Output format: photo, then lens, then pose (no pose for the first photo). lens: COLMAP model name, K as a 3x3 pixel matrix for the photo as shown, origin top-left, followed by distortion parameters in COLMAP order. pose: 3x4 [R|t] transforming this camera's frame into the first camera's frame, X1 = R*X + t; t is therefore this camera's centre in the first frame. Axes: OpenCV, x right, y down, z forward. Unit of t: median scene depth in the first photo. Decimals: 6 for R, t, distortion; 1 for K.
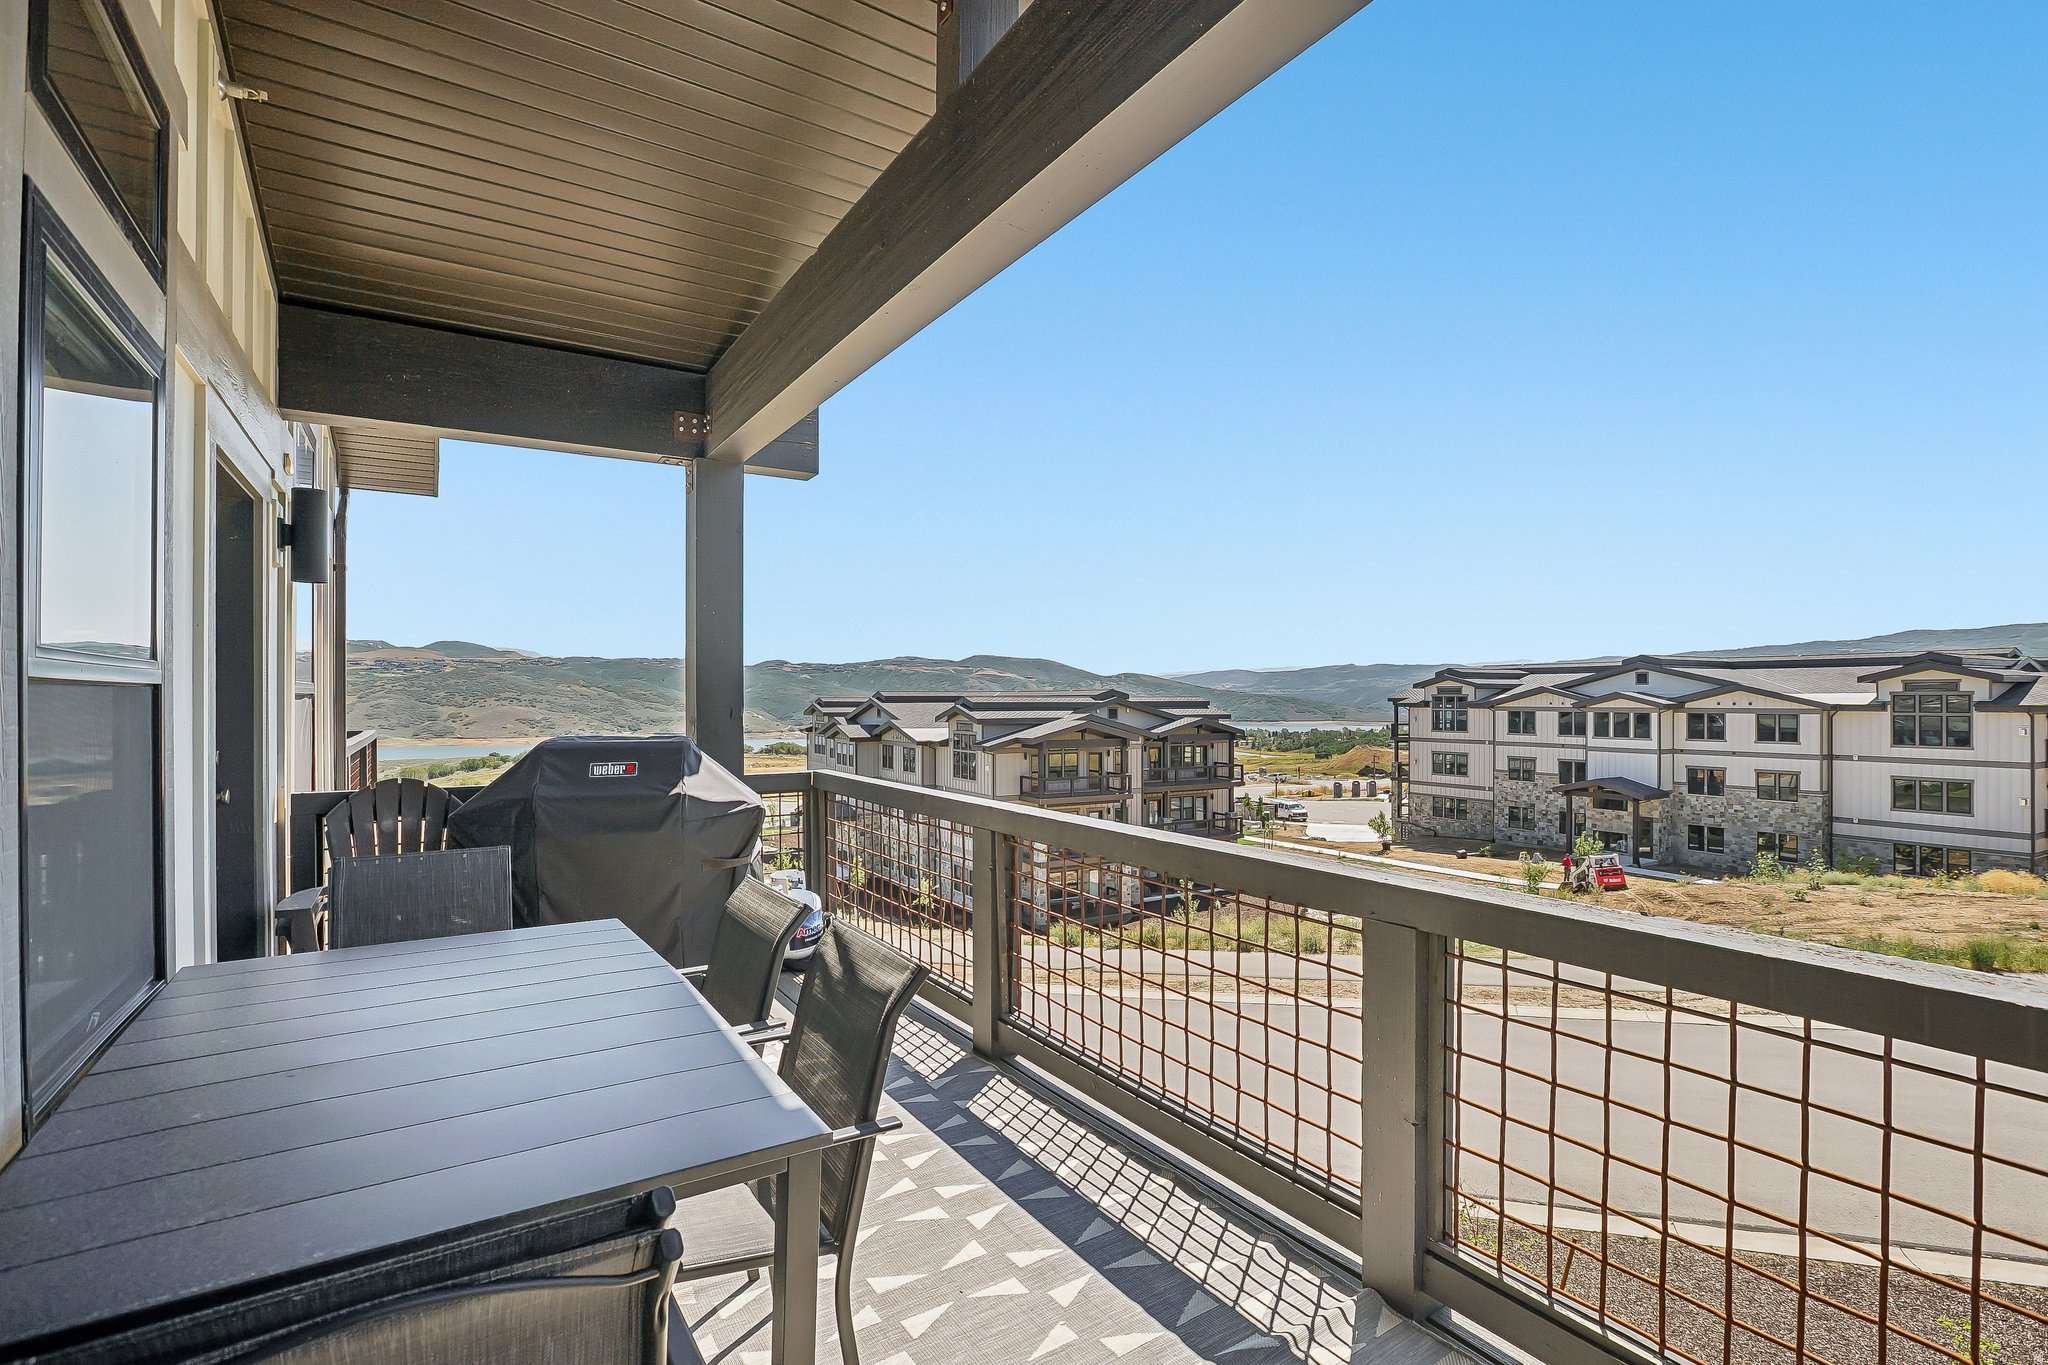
lens RADIAL K [[953.9, 0, 1025.4], [0, 953.9, 697.9], [0, 0, 1]] dist [-0.012495, 0.000141]
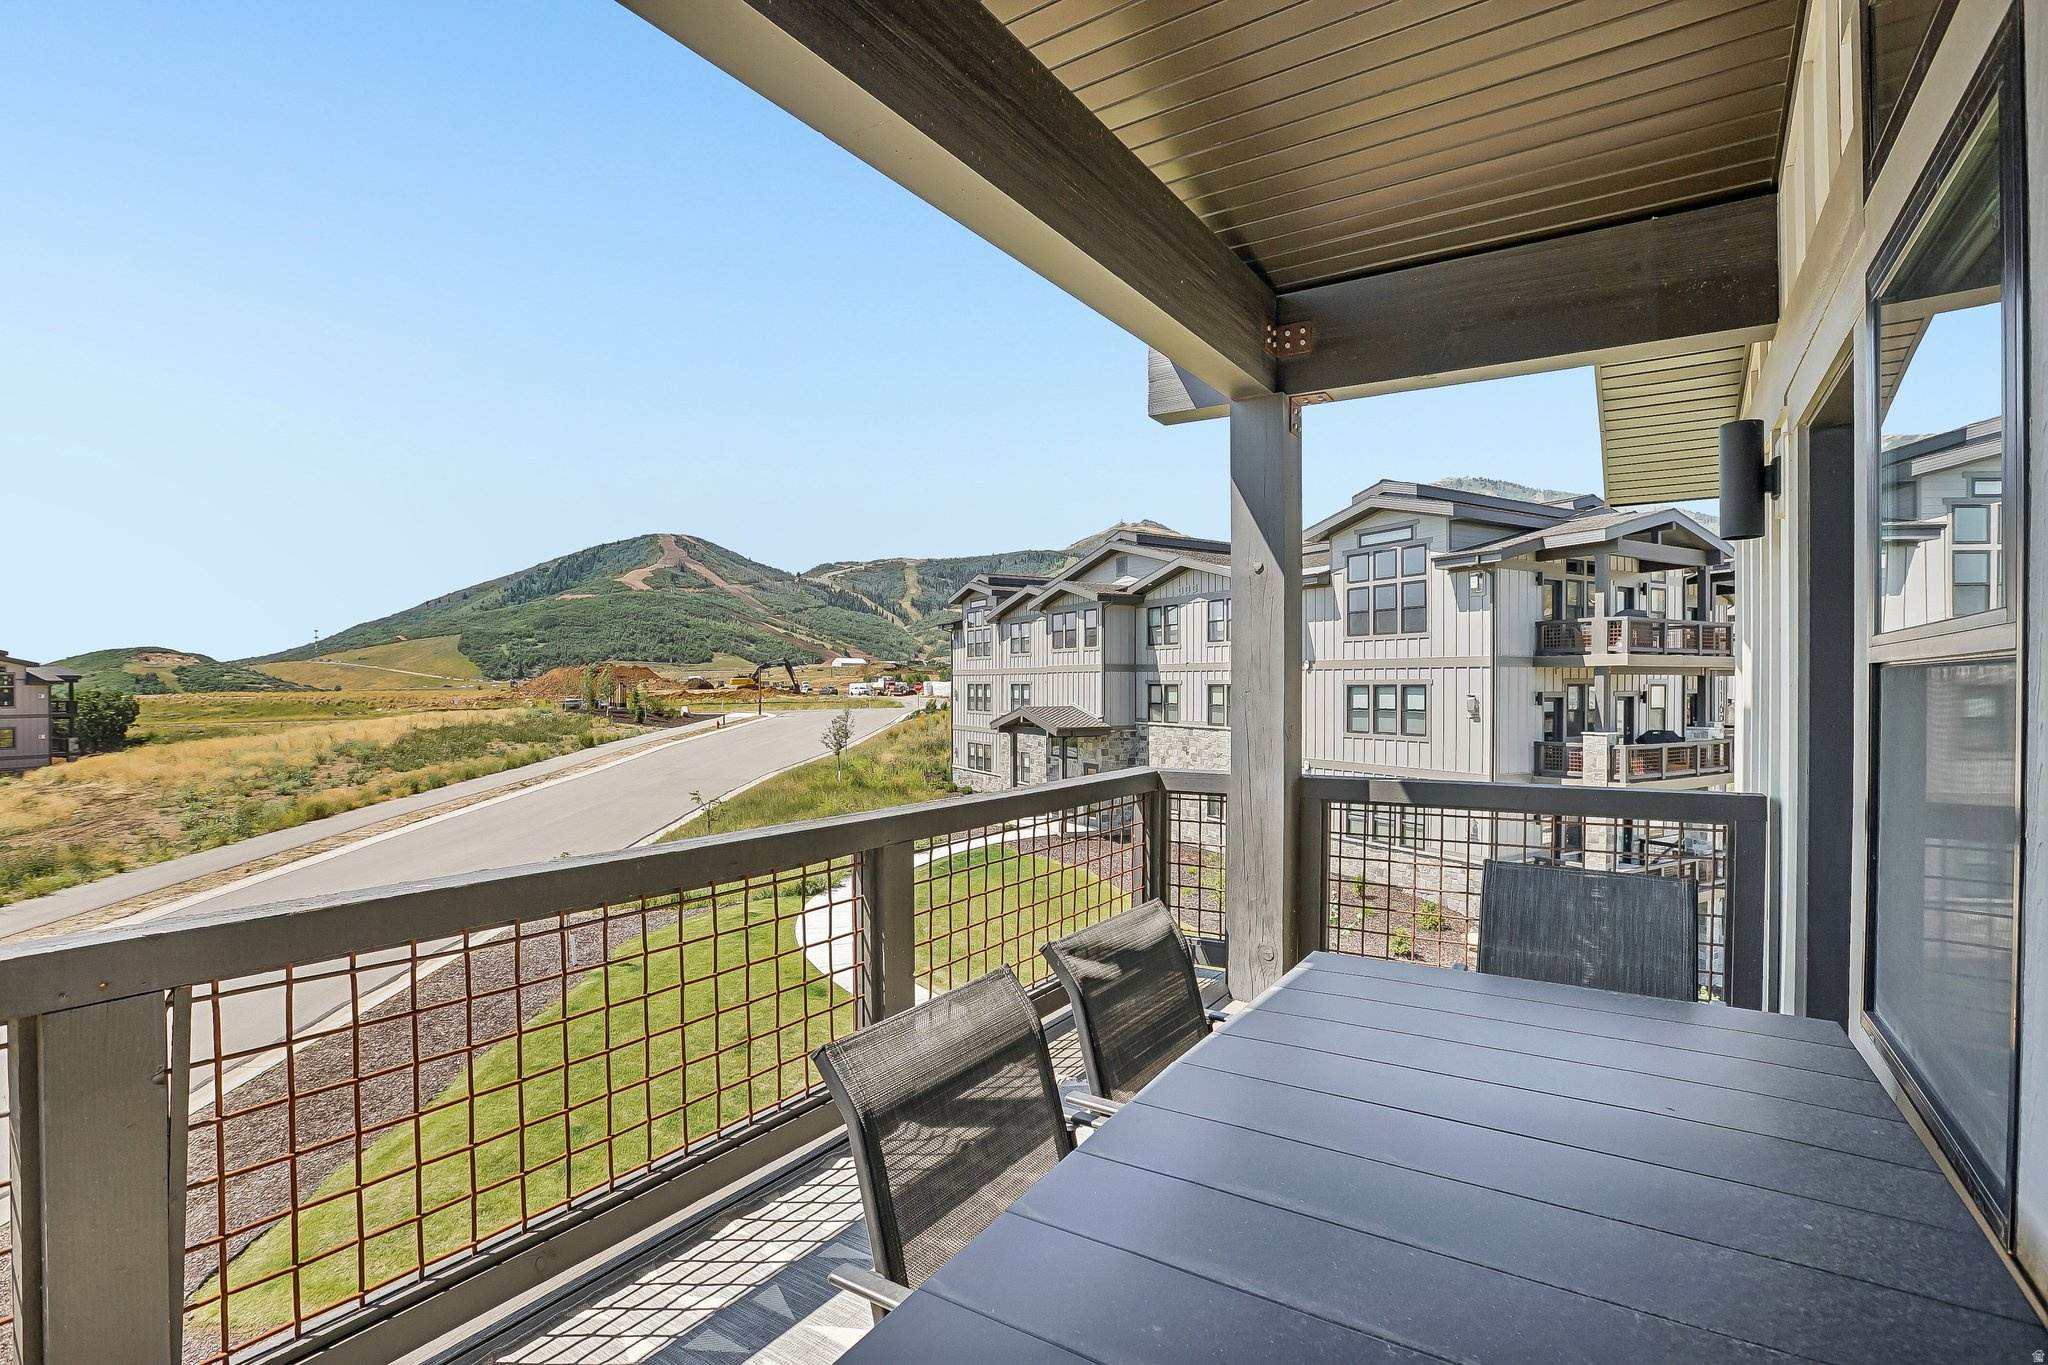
lens RADIAL K [[953.9, 0, 1025.4], [0, 953.9, 697.9], [0, 0, 1]] dist [-0.012495, 0.000141]
pose [[-0.406757, -0.005480, 0.913520, -0.811822], [0.000109, 0.999982, 0.006047, 0.011912], [-0.913536, 0.002560, -0.406749, 1.168582]]
